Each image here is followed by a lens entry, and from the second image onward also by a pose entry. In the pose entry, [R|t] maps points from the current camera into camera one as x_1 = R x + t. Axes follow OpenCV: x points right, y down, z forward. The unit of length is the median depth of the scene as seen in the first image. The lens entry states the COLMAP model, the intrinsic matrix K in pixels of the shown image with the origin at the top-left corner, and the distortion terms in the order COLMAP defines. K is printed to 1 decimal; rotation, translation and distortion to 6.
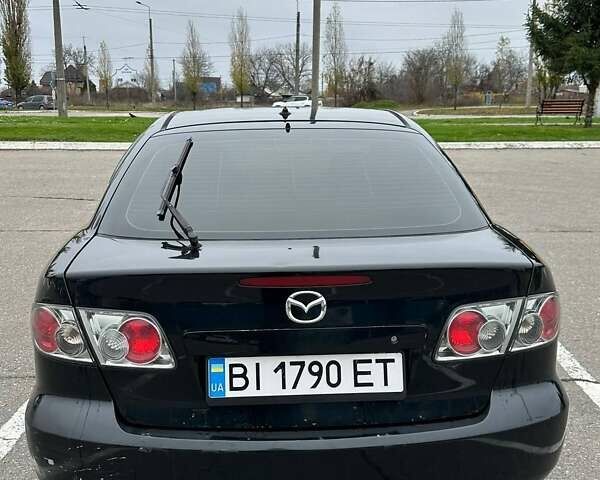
lens RADIAL K [[716.4, 0, 300.0], [0, 716.4, 240.0], [0, 0, 1]] dist [0.134944, -0.041041]
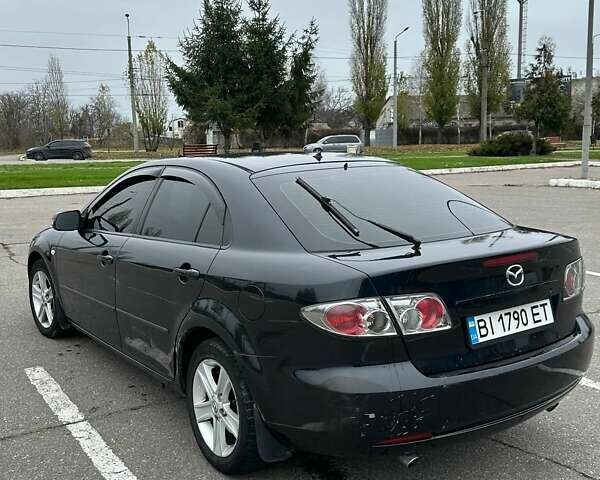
lens RADIAL K [[716.4, 0, 300.0], [0, 716.4, 240.0], [0, 0, 1]] dist [0.134944, -0.041041]
pose [[0.850045, -0.095659, 0.517950, -1.161120], [0.126333, 0.991693, -0.024182, -0.002652], [-0.511335, 0.085990, 0.855069, -0.106234]]
